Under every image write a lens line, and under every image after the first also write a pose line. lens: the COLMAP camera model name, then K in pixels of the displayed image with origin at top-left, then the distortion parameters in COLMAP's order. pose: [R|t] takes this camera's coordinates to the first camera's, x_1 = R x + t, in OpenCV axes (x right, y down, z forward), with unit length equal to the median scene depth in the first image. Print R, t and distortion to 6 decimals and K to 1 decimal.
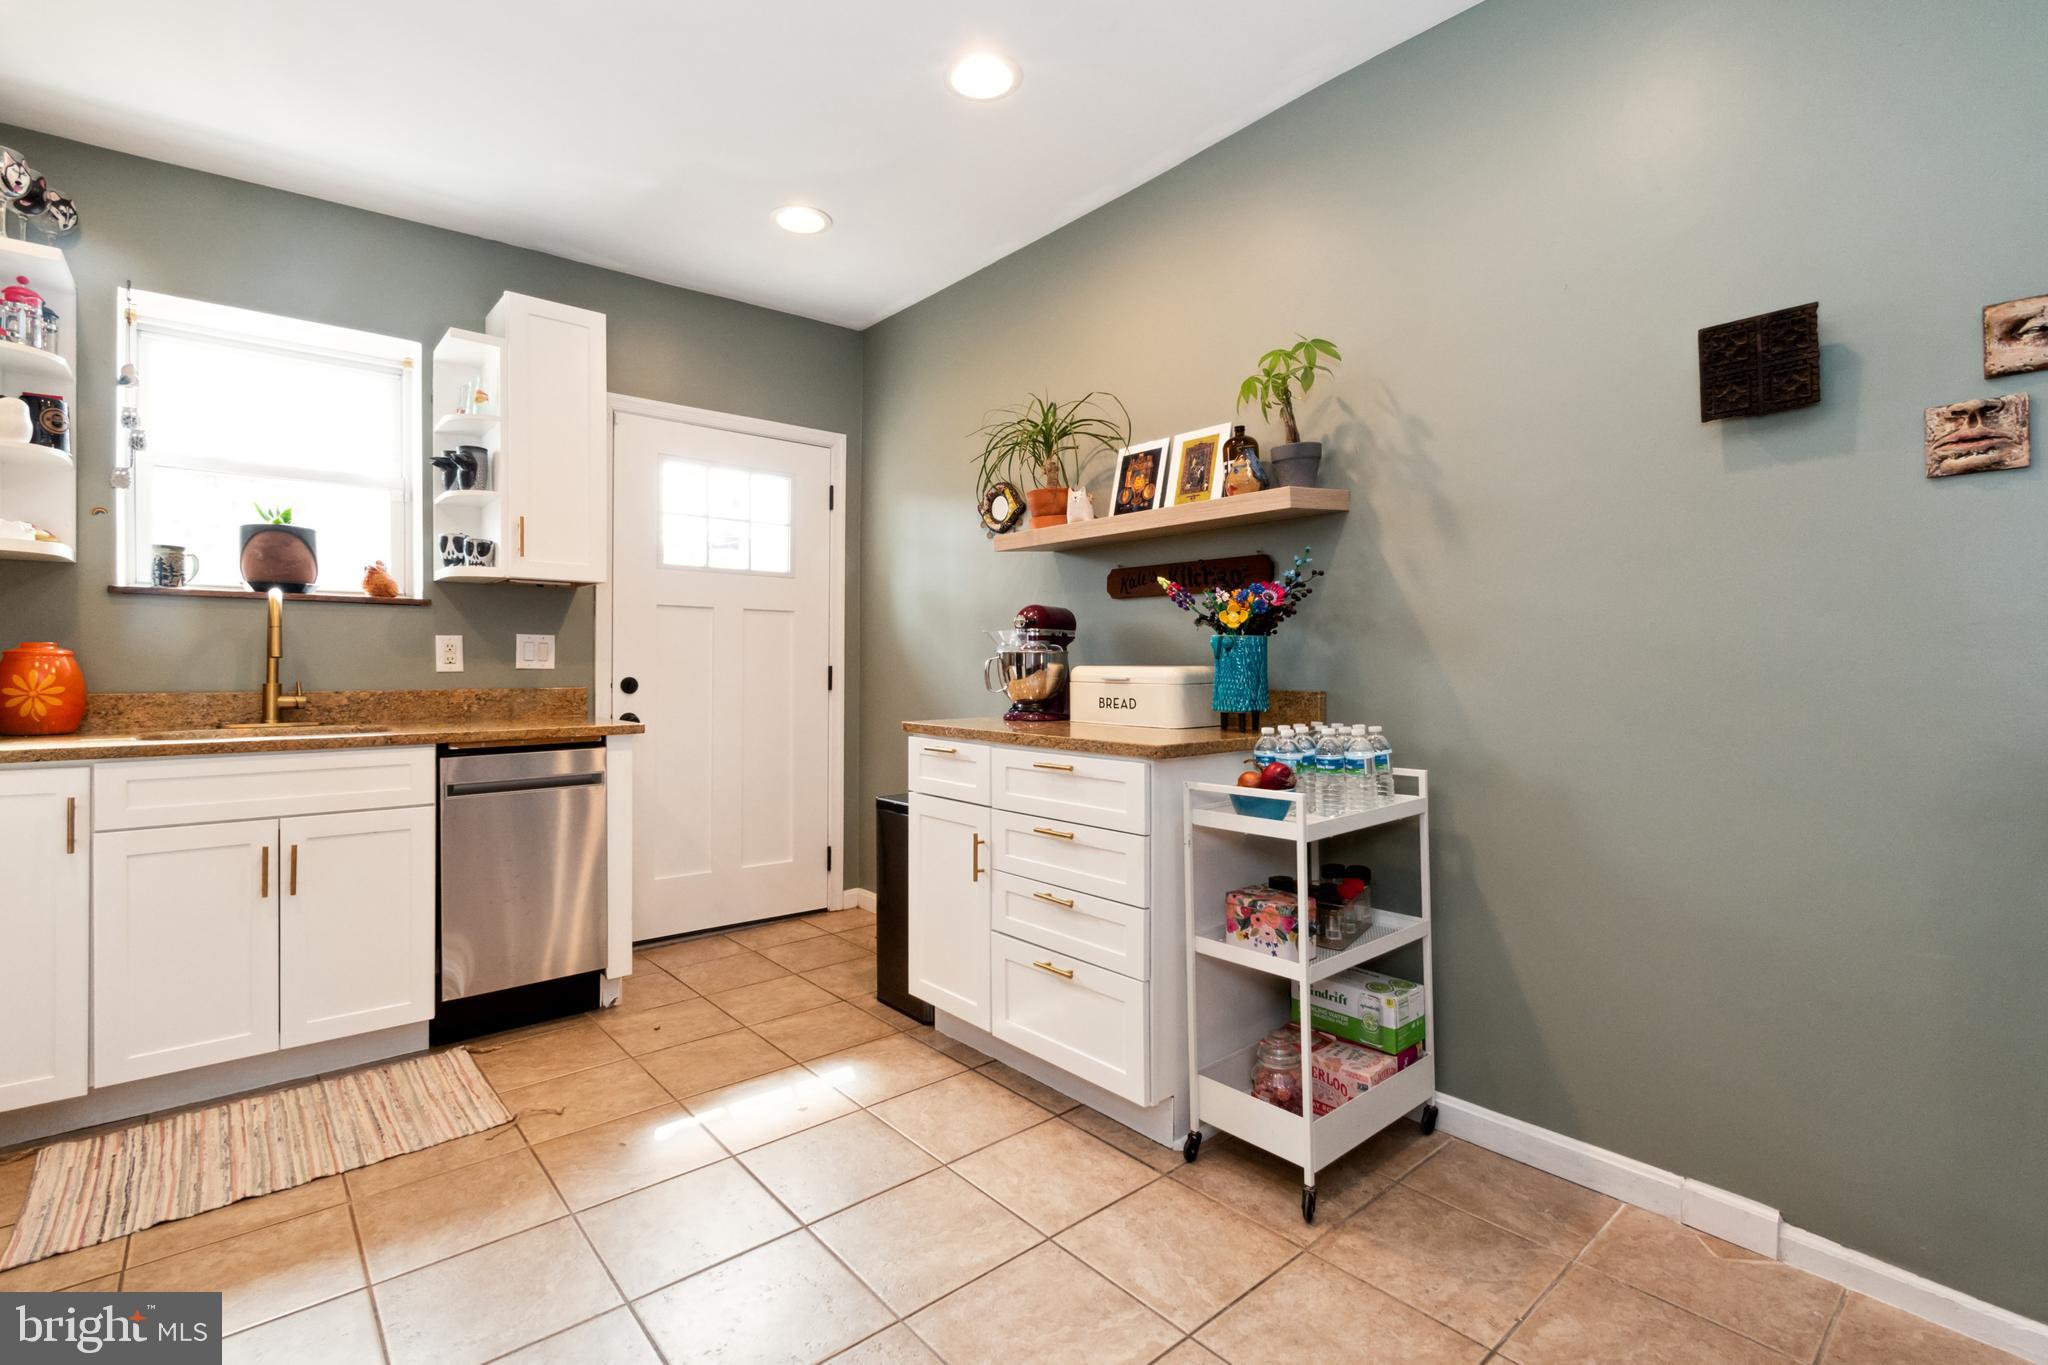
lens RADIAL K [[937.4, 0, 1001.4], [0, 937.4, 665.7], [0, 0, 1]] dist [0.002022, 0.000232]
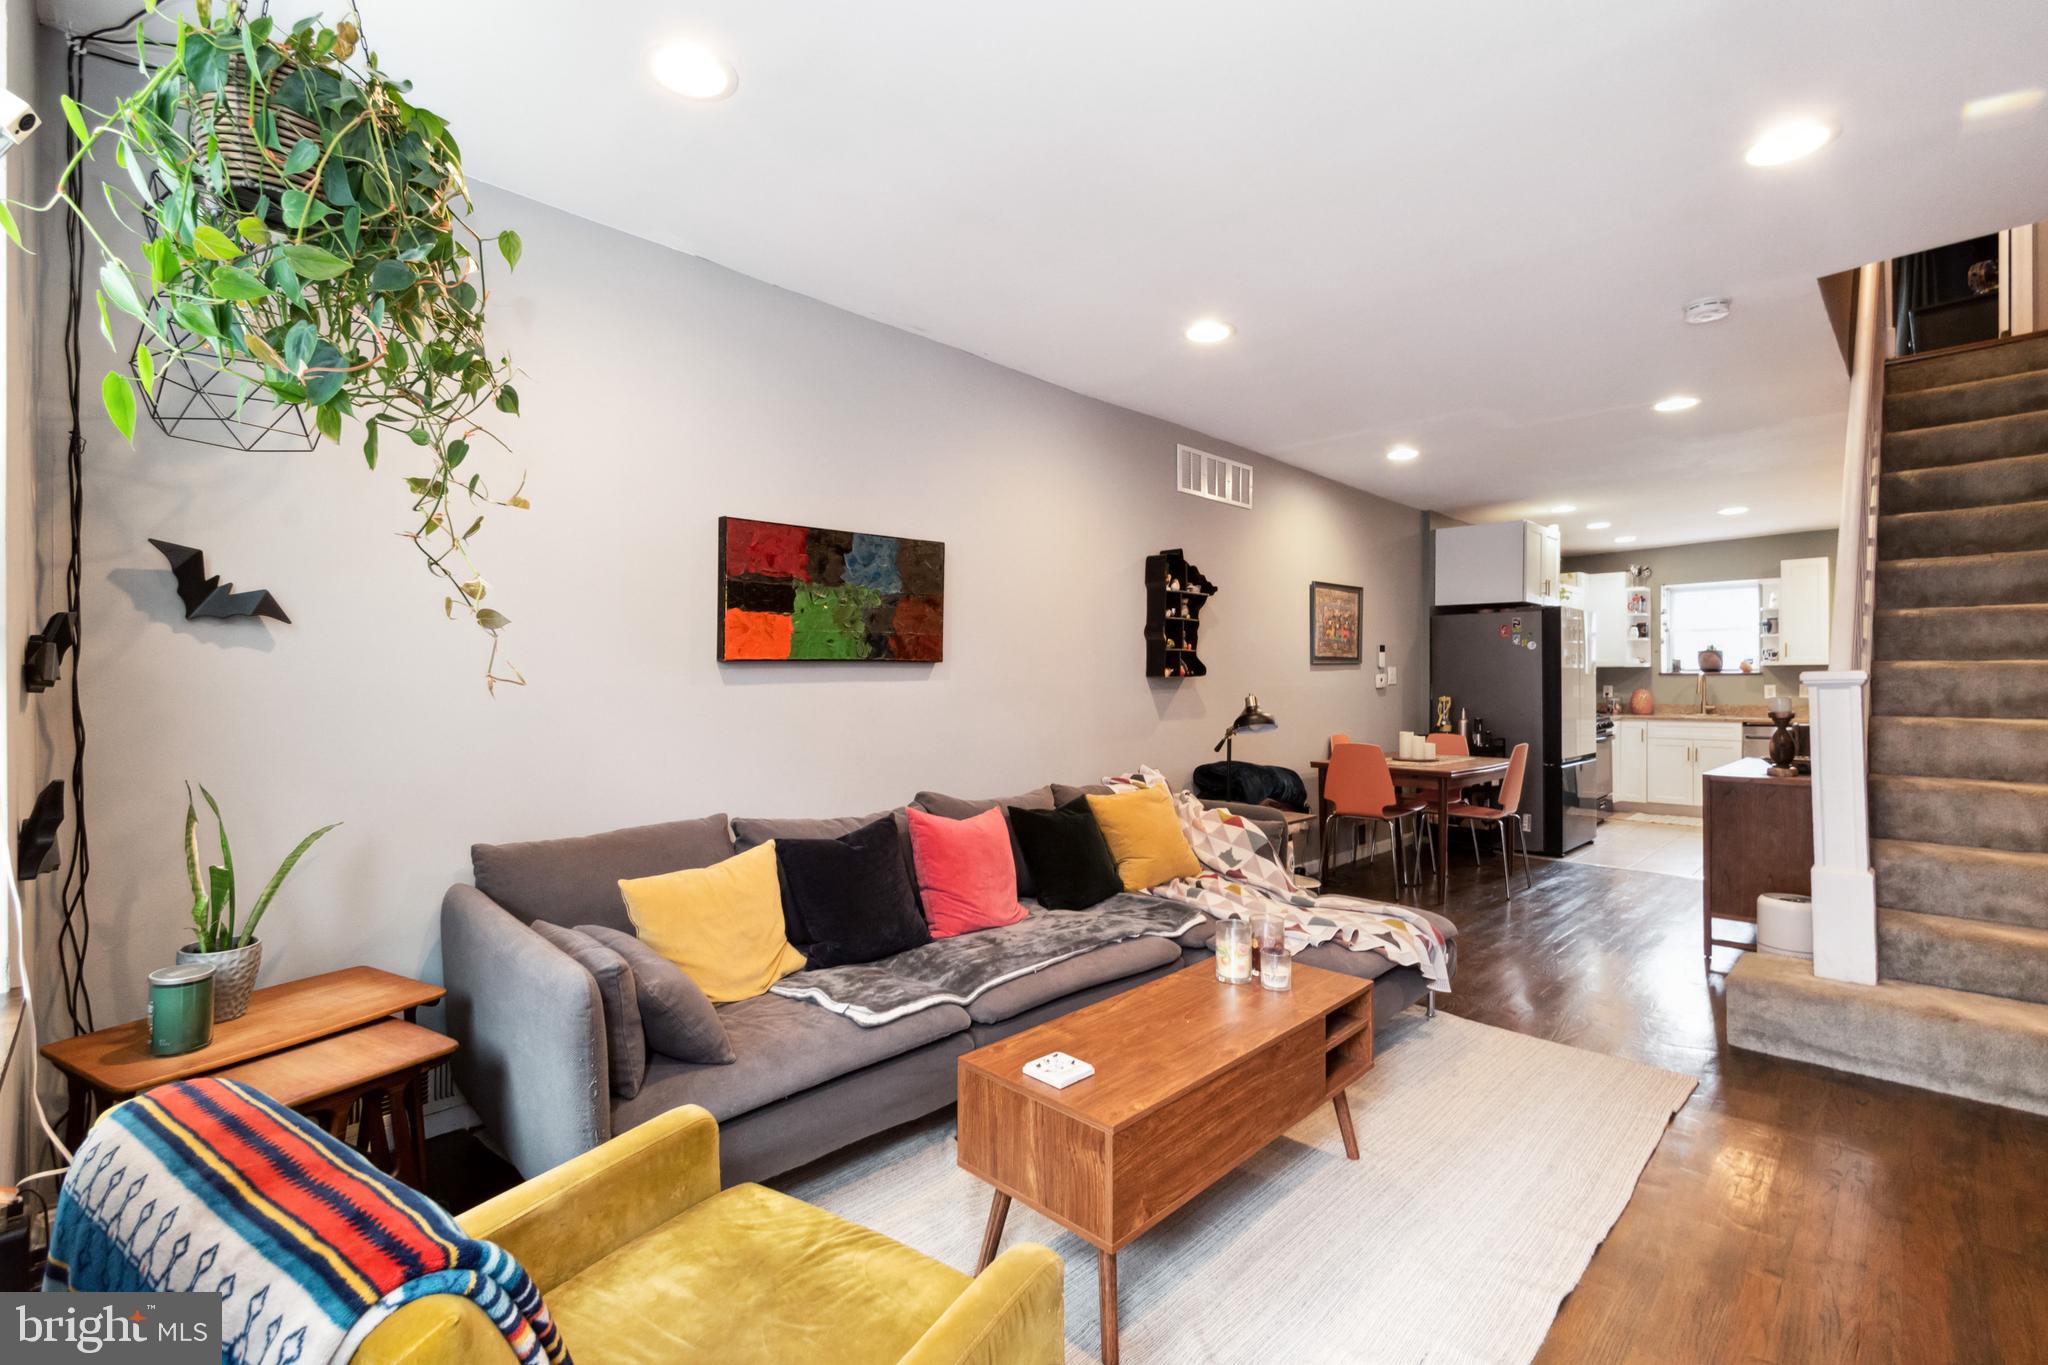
lens RADIAL K [[905.3, 0, 1022.7], [0, 905.3, 672.7], [0, 0, 1]] dist [0.011227, -0.000121]
pose [[0.088502, -0.011015, -0.996015, 2.071258], [0.003056, 0.999937, -0.010787, -0.052173], [0.996071, -0.002089, 0.088530, -1.554622]]
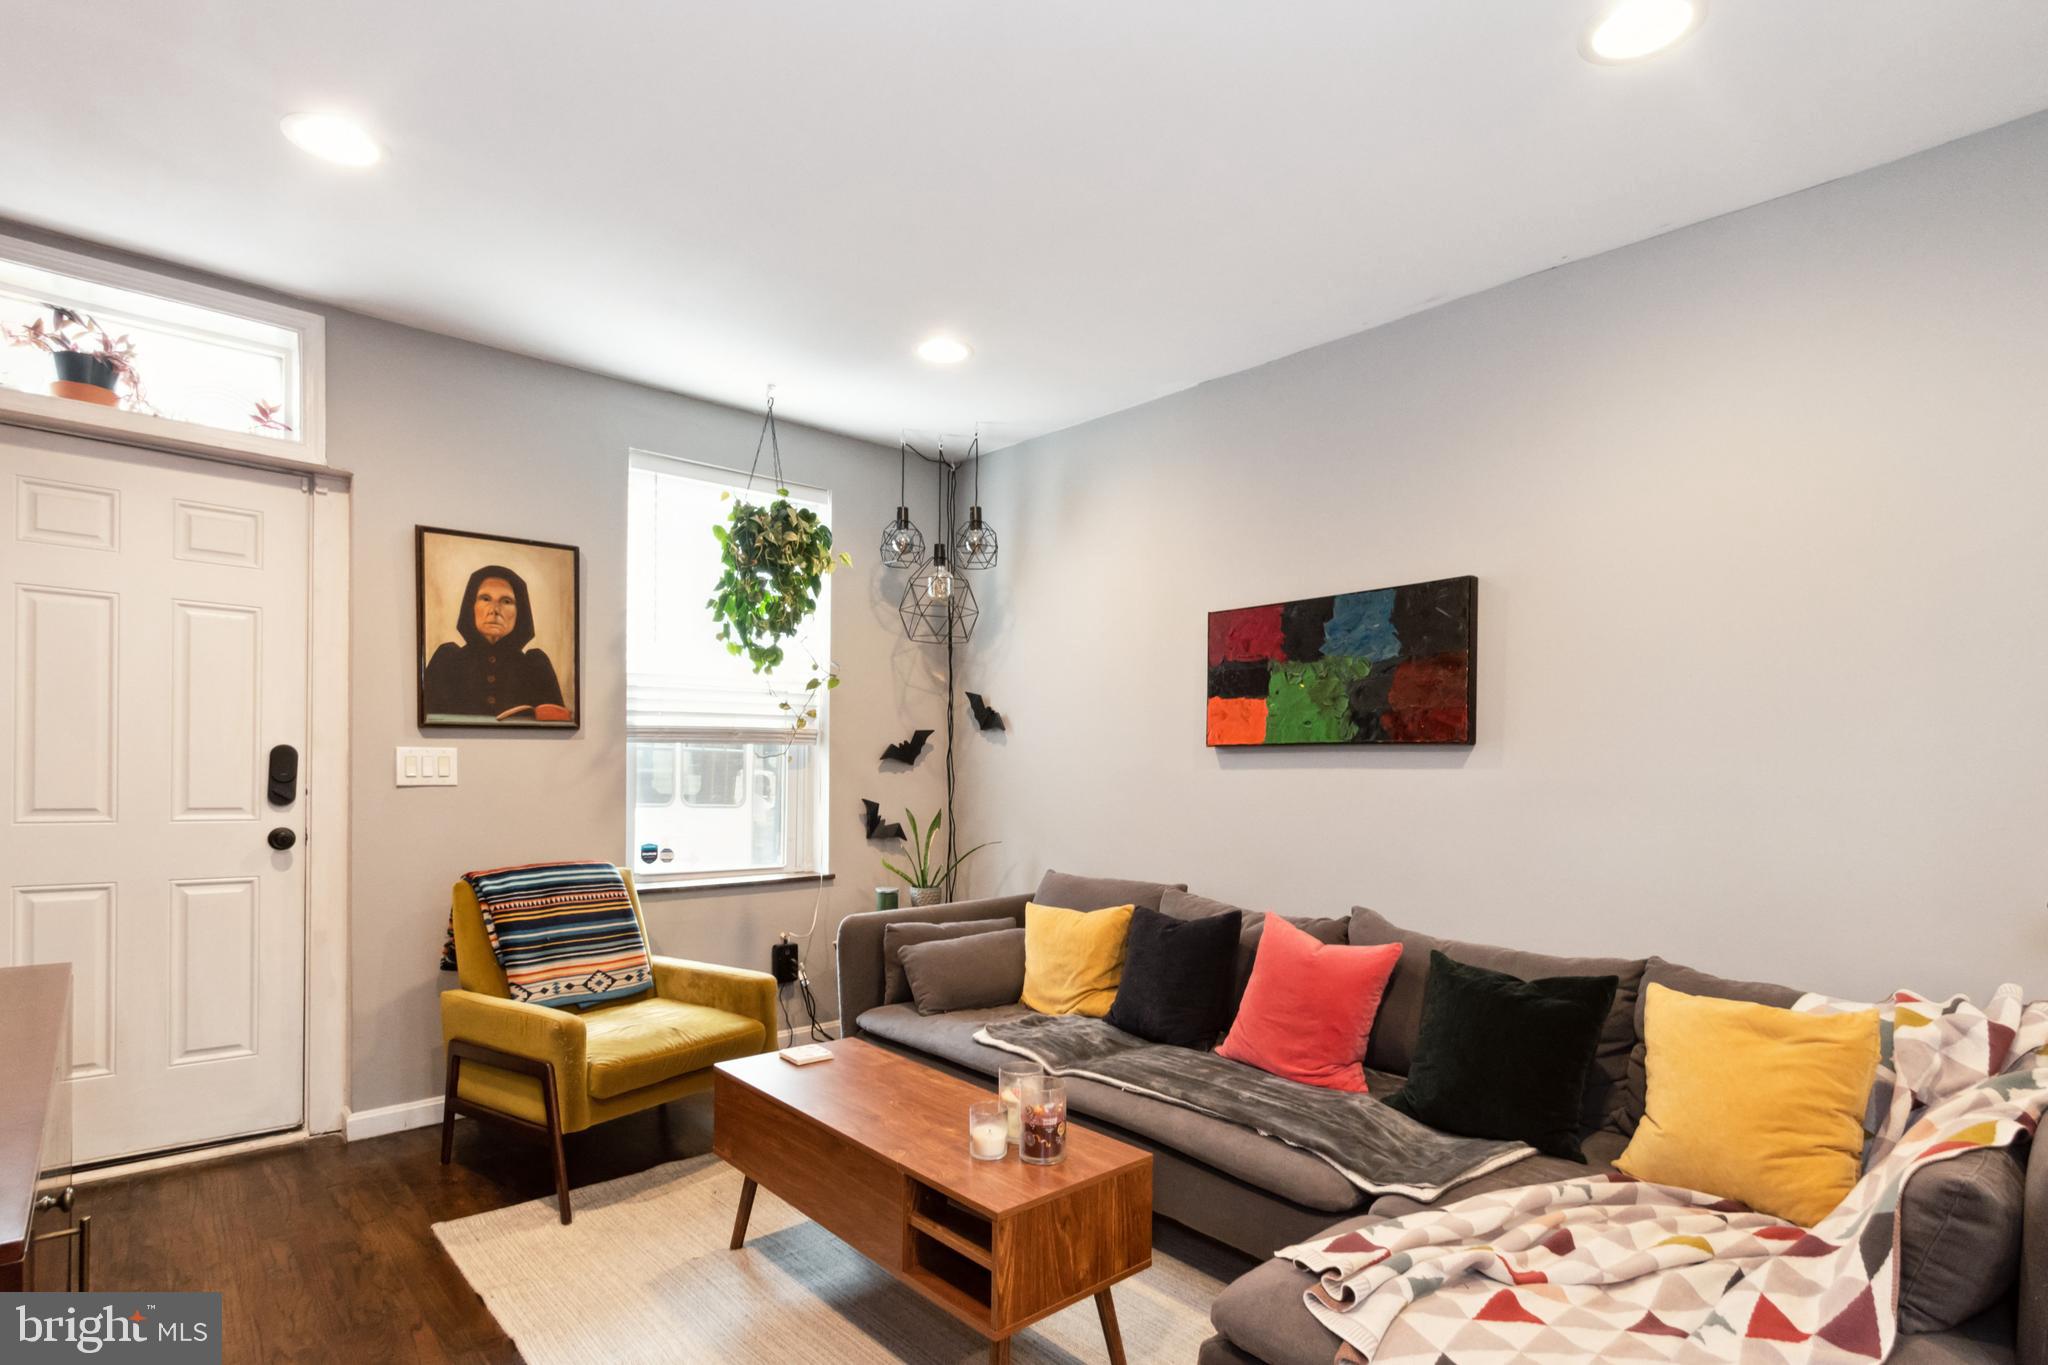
lens RADIAL K [[1019.8, 0, 1016.2], [0, 1019.8, 774.0], [0, 0, 1]] dist [0.018550, 0.000197]
pose [[-0.999572, -0.019186, -0.022079, 1.273671], [-0.019392, 0.999770, 0.009158, -0.050837], [0.021899, 0.009583, -0.999714, -0.538963]]
